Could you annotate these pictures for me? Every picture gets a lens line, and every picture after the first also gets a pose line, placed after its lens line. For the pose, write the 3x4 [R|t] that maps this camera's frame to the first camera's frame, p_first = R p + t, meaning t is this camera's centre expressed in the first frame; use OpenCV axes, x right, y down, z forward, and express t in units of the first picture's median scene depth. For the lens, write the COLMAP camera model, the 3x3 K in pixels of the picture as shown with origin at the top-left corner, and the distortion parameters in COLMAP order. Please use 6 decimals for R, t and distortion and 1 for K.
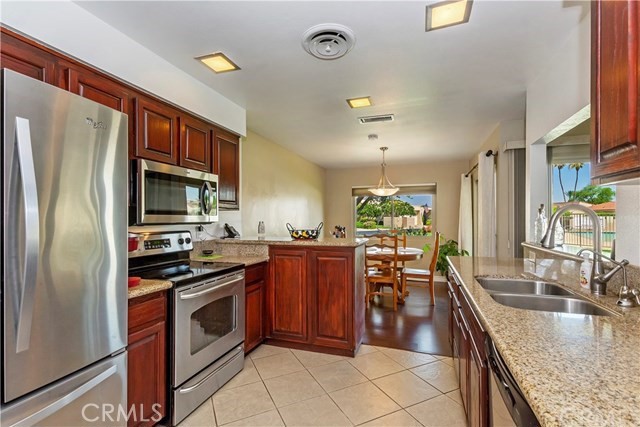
lens RADIAL K [[292.2, 0, 318.9], [0, 292.2, 215.4], [0, 0, 1]] dist [-0.002313, -0.000319]
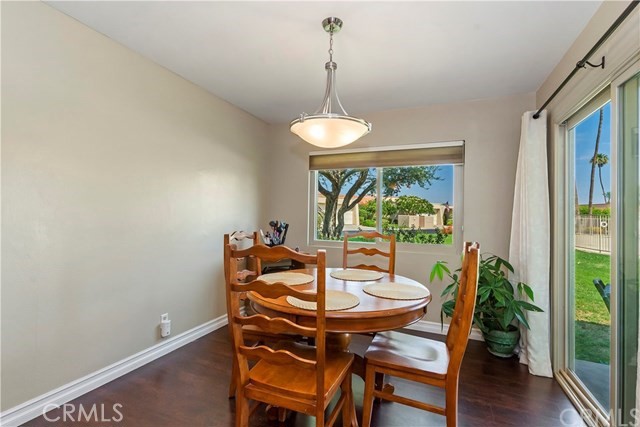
lens RADIAL K [[292.2, 0, 321.2], [0, 292.2, 212.3], [0, 0, 1]] dist [-0.002313, -0.000319]
pose [[0.998207, 0.022504, -0.055468, 0.169871], [-0.022595, 0.999744, -0.001008, 0.016432], [0.055431, 0.002259, 0.998460, 0.442364]]
